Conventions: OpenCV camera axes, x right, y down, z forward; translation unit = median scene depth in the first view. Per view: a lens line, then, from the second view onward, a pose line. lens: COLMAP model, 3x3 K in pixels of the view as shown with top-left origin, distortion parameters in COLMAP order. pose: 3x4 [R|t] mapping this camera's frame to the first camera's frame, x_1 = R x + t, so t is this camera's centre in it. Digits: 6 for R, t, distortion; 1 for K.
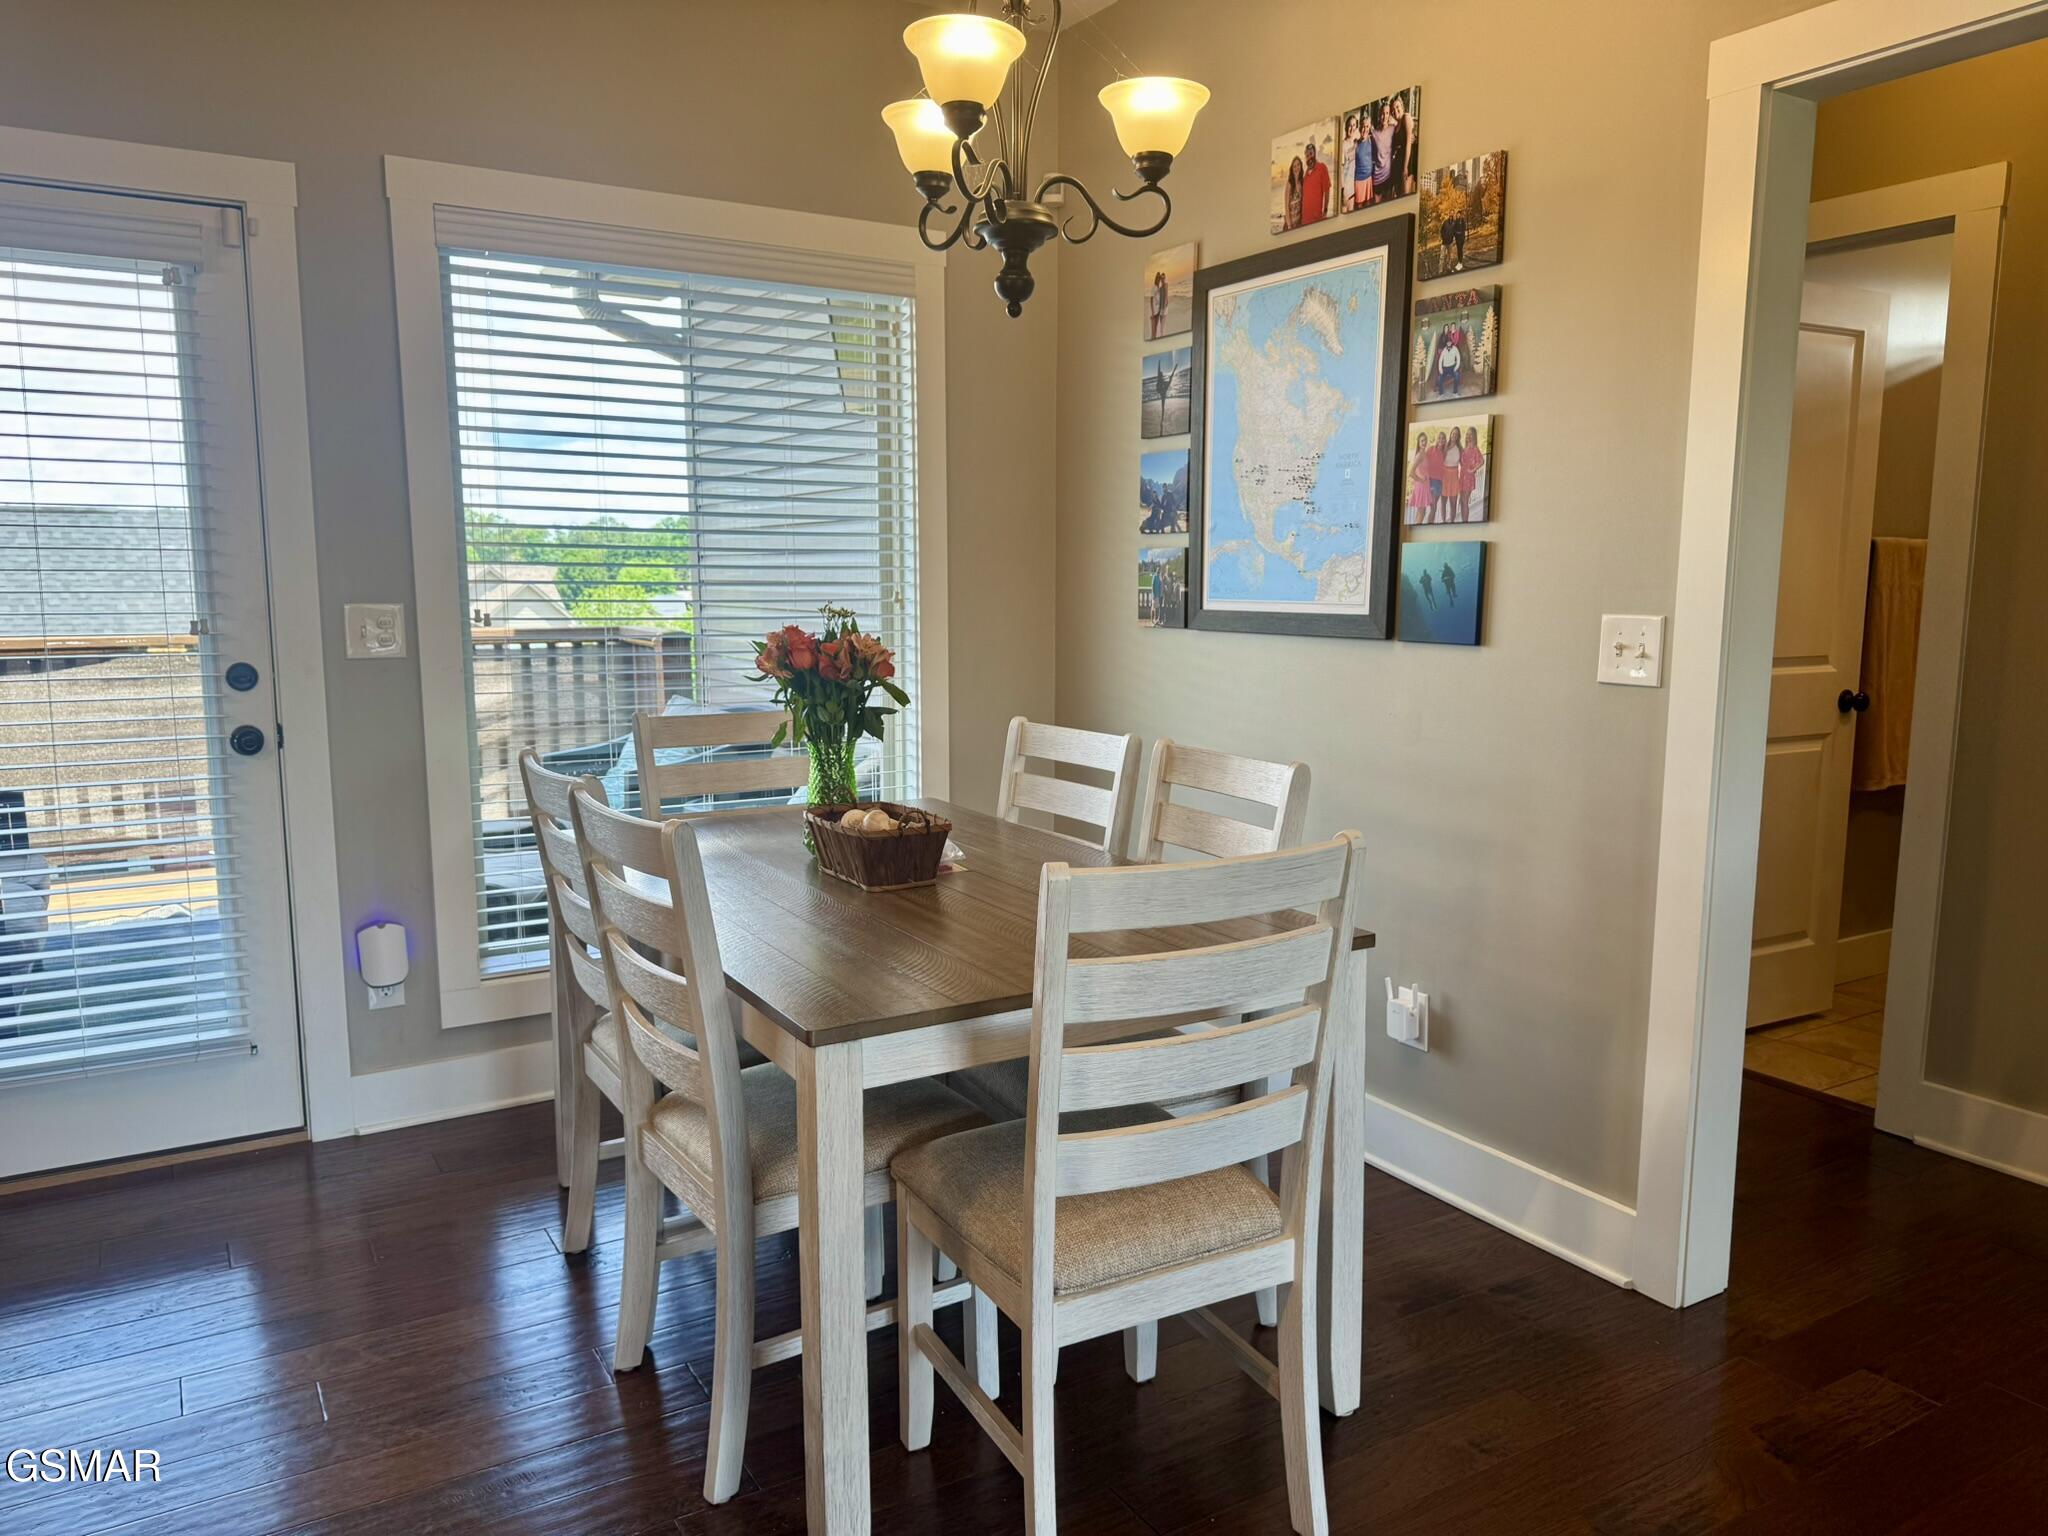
lens RADIAL K [[1450.3, 0, 1012.7], [0, 1450.3, 770.1], [0, 0, 1]] dist [0.054446, -0.074854]
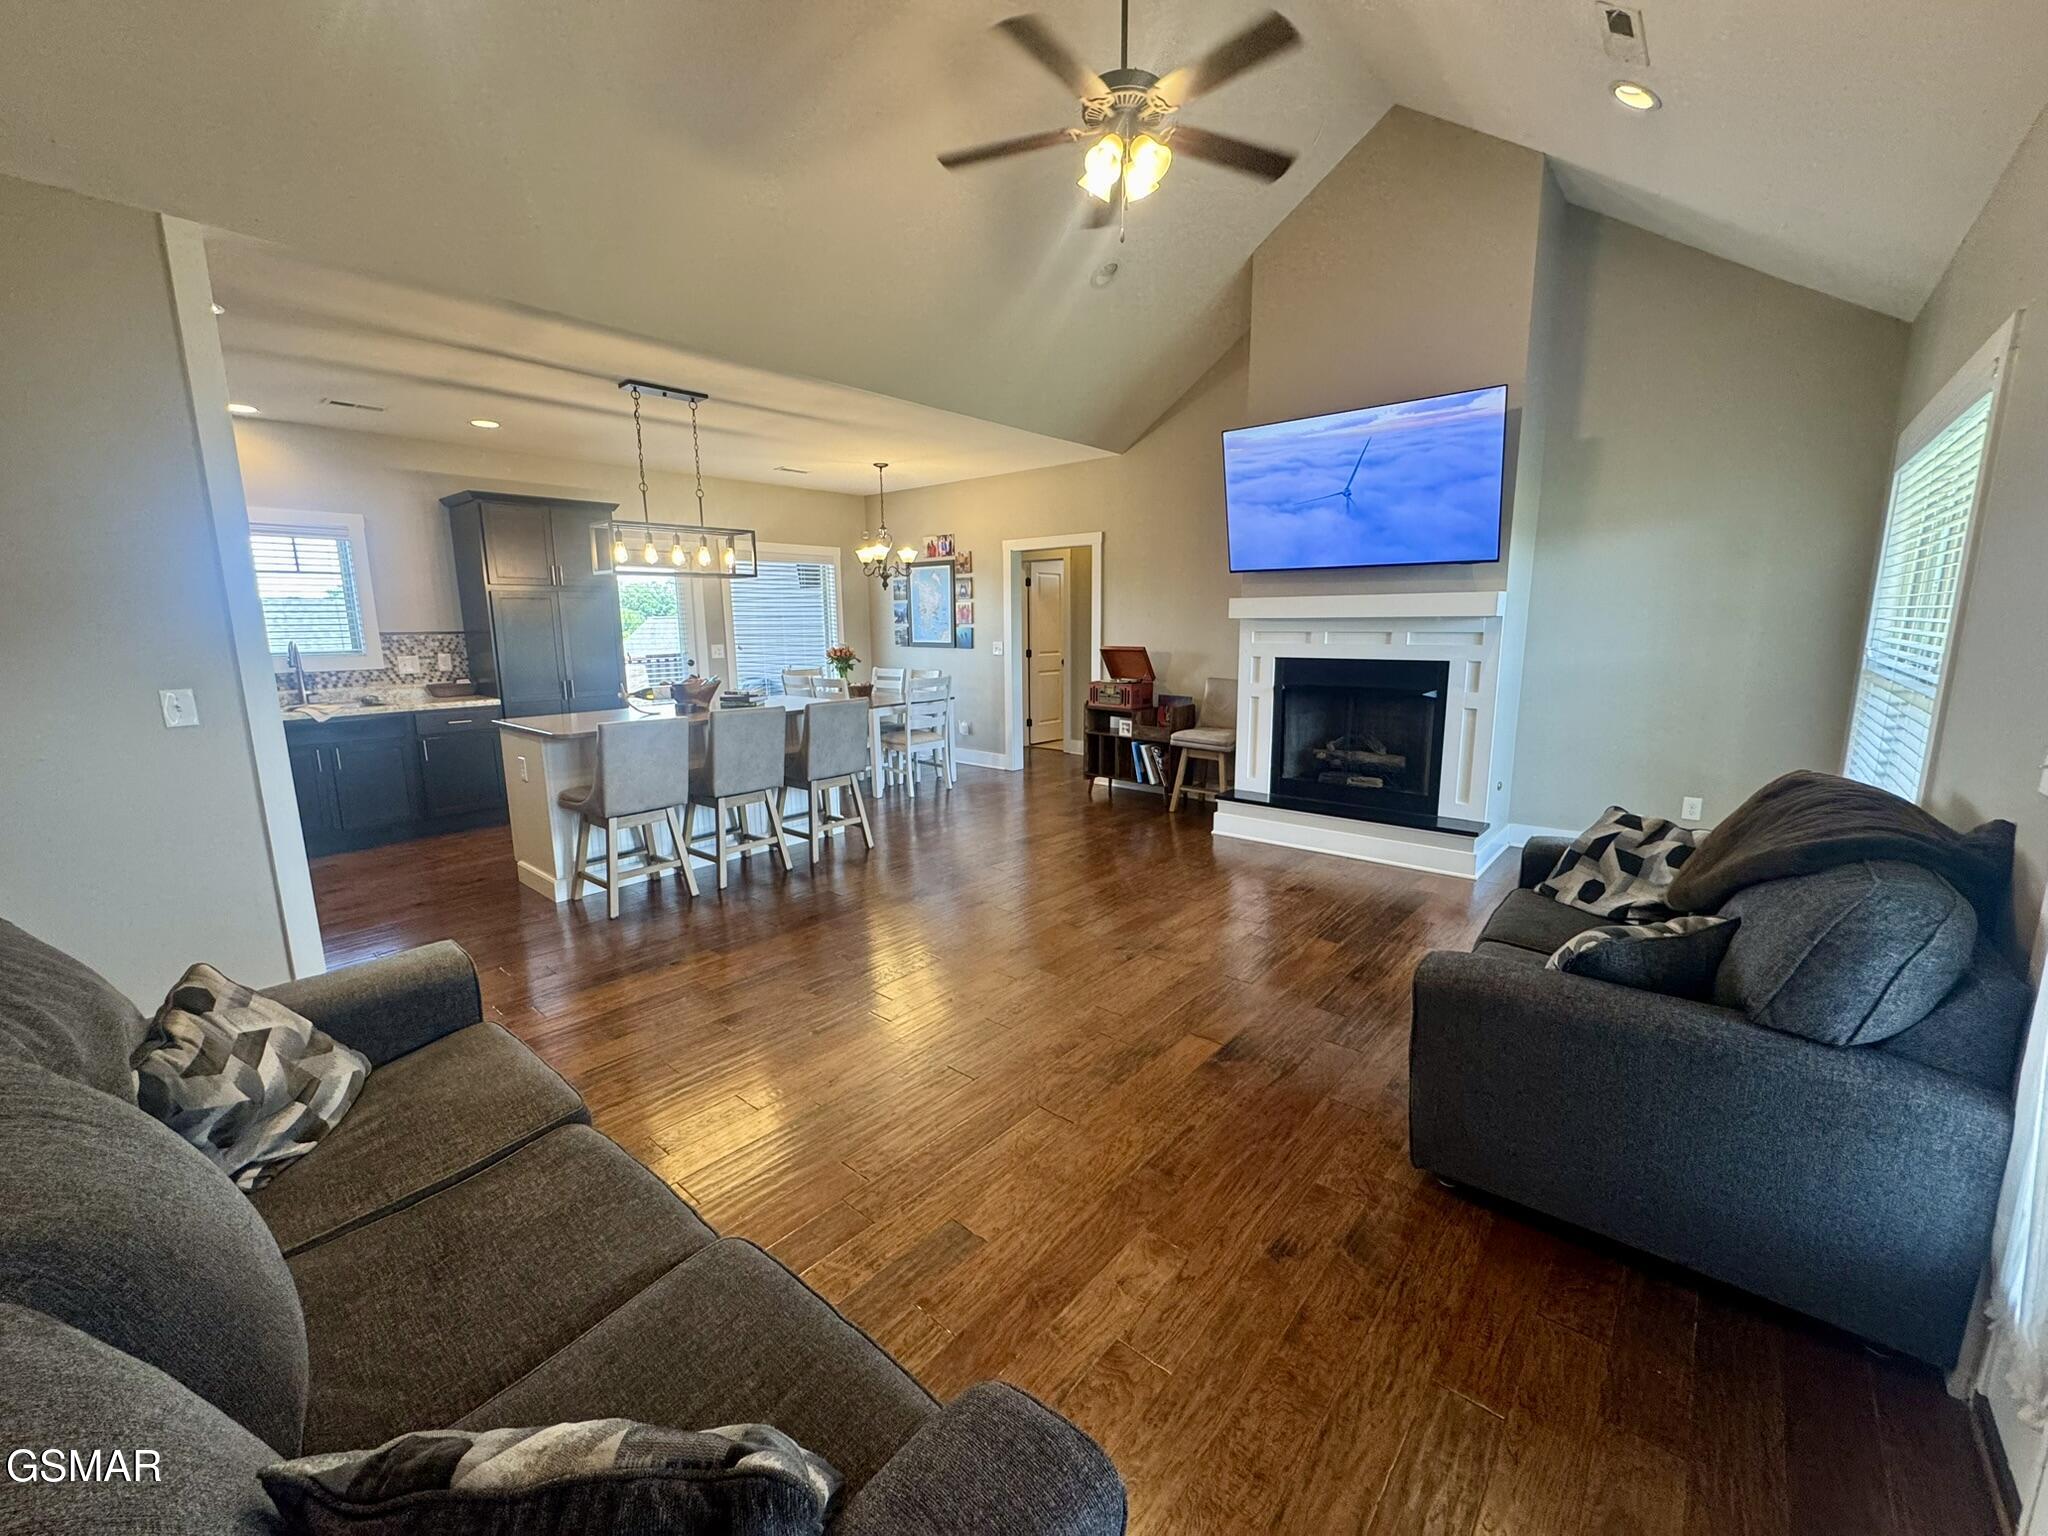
lens RADIAL K [[823.7, 0, 1025.6], [0, 823.7, 767.6], [0, 0, 1]] dist [-0.007901, 0.001208]
pose [[0.949078, -0.067312, 0.307766, -0.370412], [0.052833, 0.997079, 0.055148, 0.162040], [-0.310580, -0.036079, 0.949862, -1.615403]]
